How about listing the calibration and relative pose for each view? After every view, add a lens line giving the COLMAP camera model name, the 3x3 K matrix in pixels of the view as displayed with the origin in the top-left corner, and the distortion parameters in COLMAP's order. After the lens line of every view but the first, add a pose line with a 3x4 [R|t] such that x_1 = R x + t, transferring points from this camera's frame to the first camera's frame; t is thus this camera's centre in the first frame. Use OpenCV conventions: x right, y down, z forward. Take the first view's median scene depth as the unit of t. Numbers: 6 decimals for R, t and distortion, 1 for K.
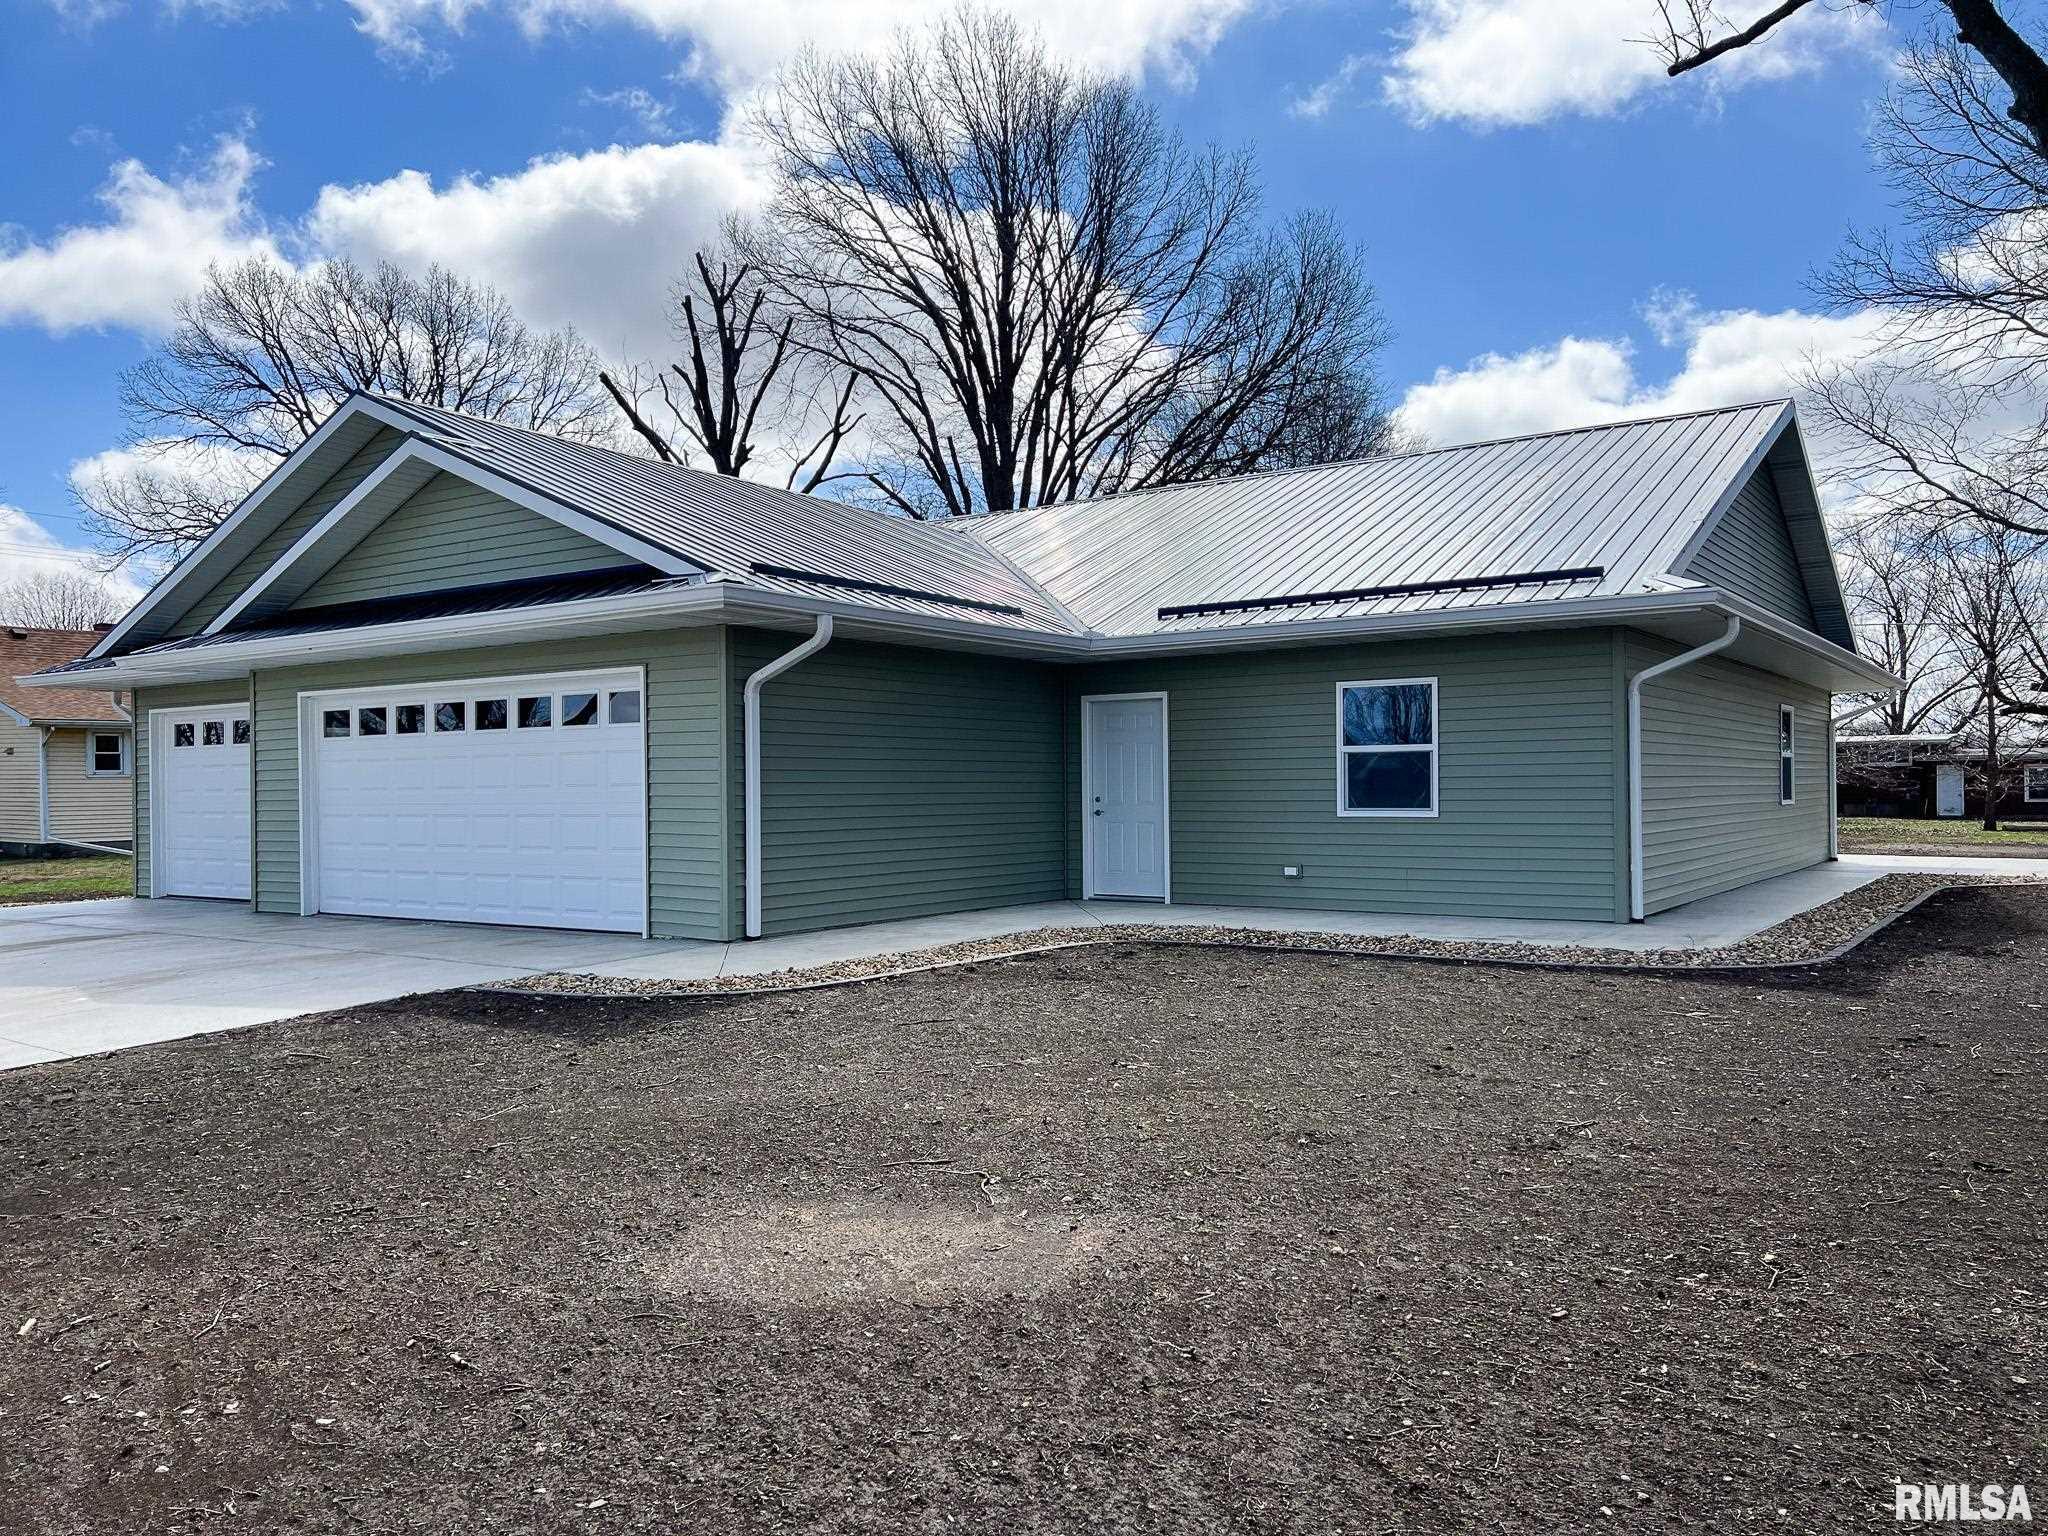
lens RADIAL K [[1531.0, 0, 1025.3], [0, 1531.0, 769.9], [0, 0, 1]] dist [0.065541, -0.074806]
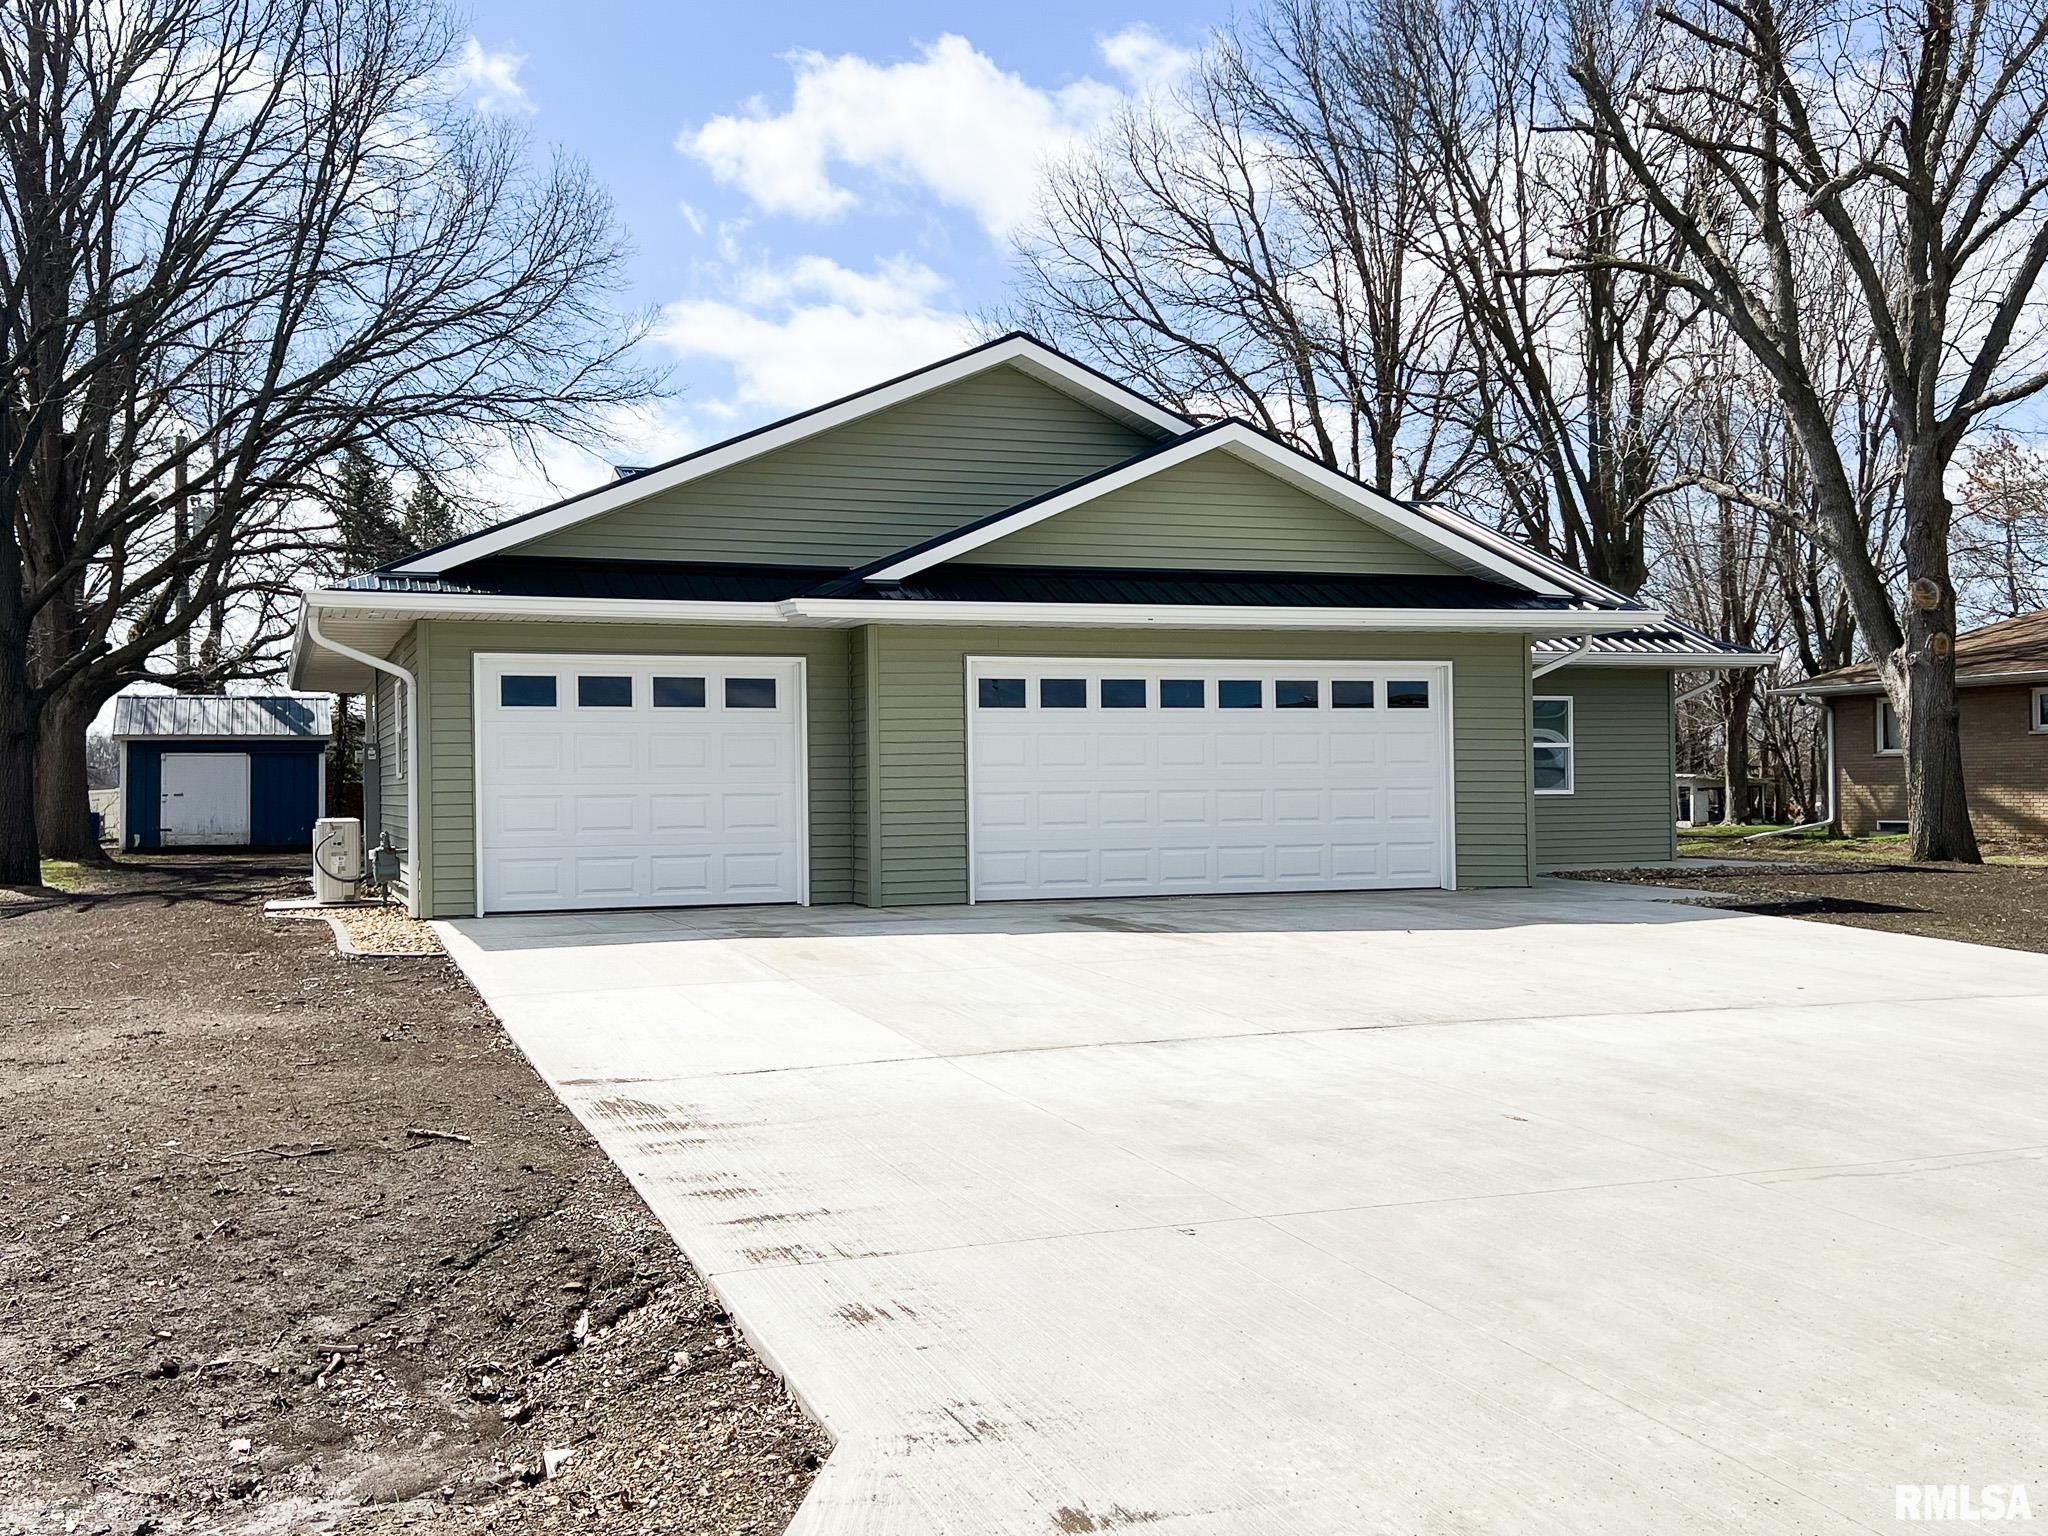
lens RADIAL K [[2018.4, 0, 1014.2], [0, 2018.4, 796.9], [0, 0, 1]] dist [0.029517, 0.000000]
pose [[0.575178, 0.001684, 0.818026, -1.432986], [-0.005410, 0.999984, 0.001746, 0.029842], [-0.818010, -0.005430, 0.575178, 0.313262]]
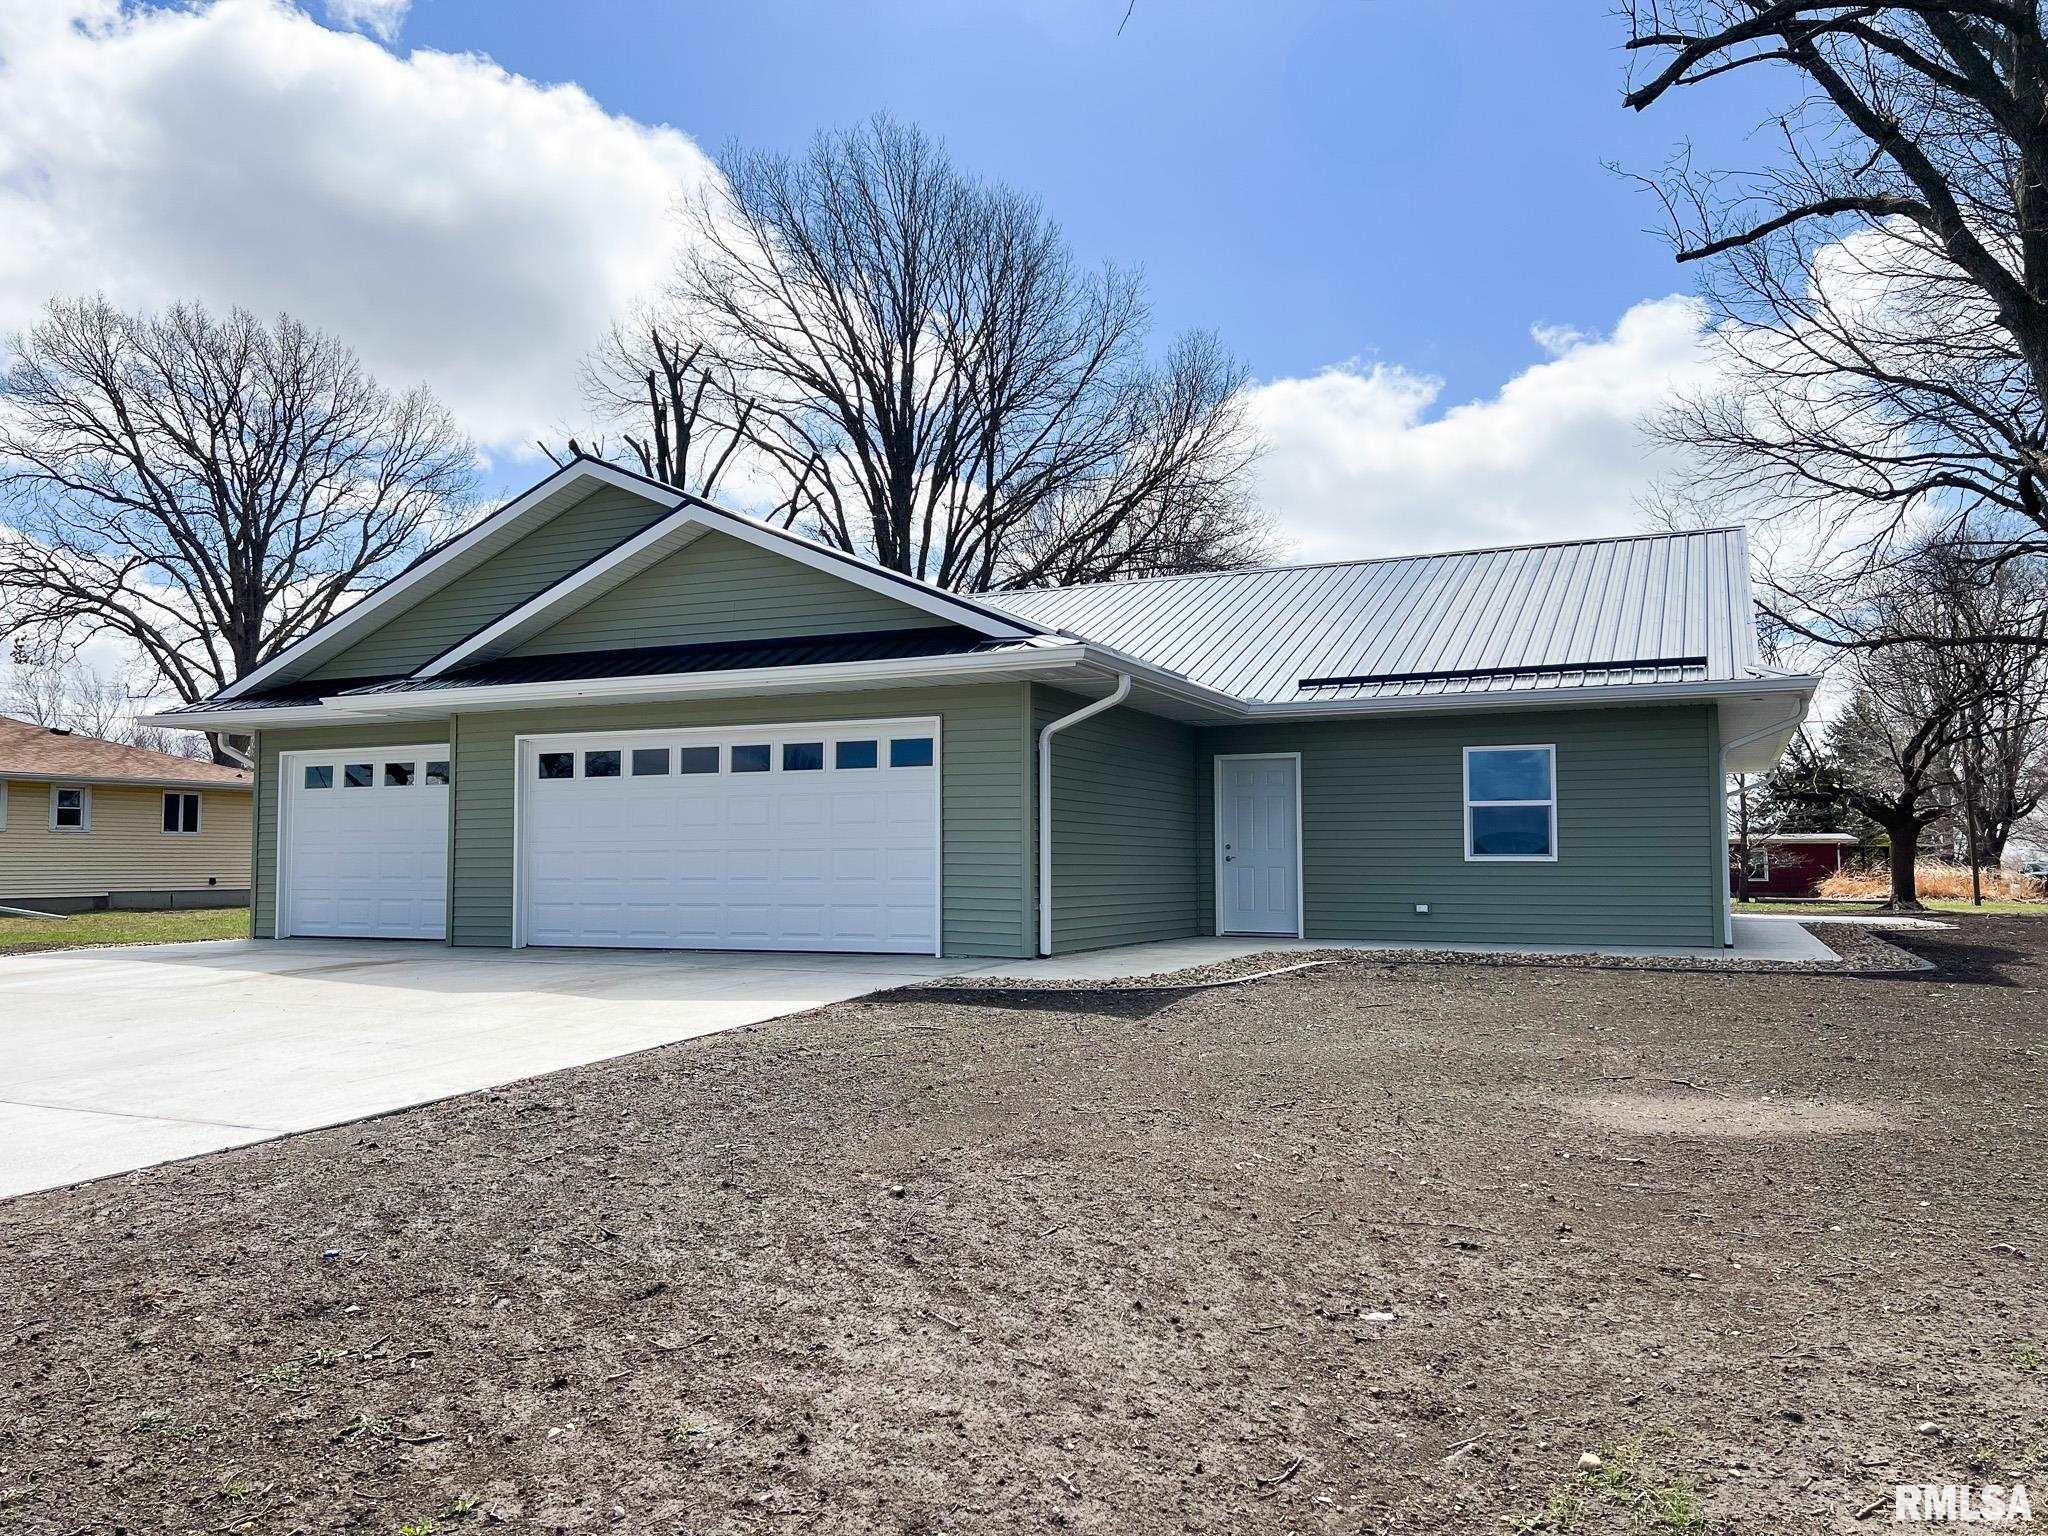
lens RADIAL K [[1531.0, 0, 1018.4], [0, 1531.0, 771.7], [0, 0, 1]] dist [0.065541, -0.074806]
pose [[0.984171, 0.020902, 0.175985, -0.323799], [-0.011734, 0.998527, -0.052979, 0.027010], [-0.176833, 0.050076, 0.982966, -0.095434]]
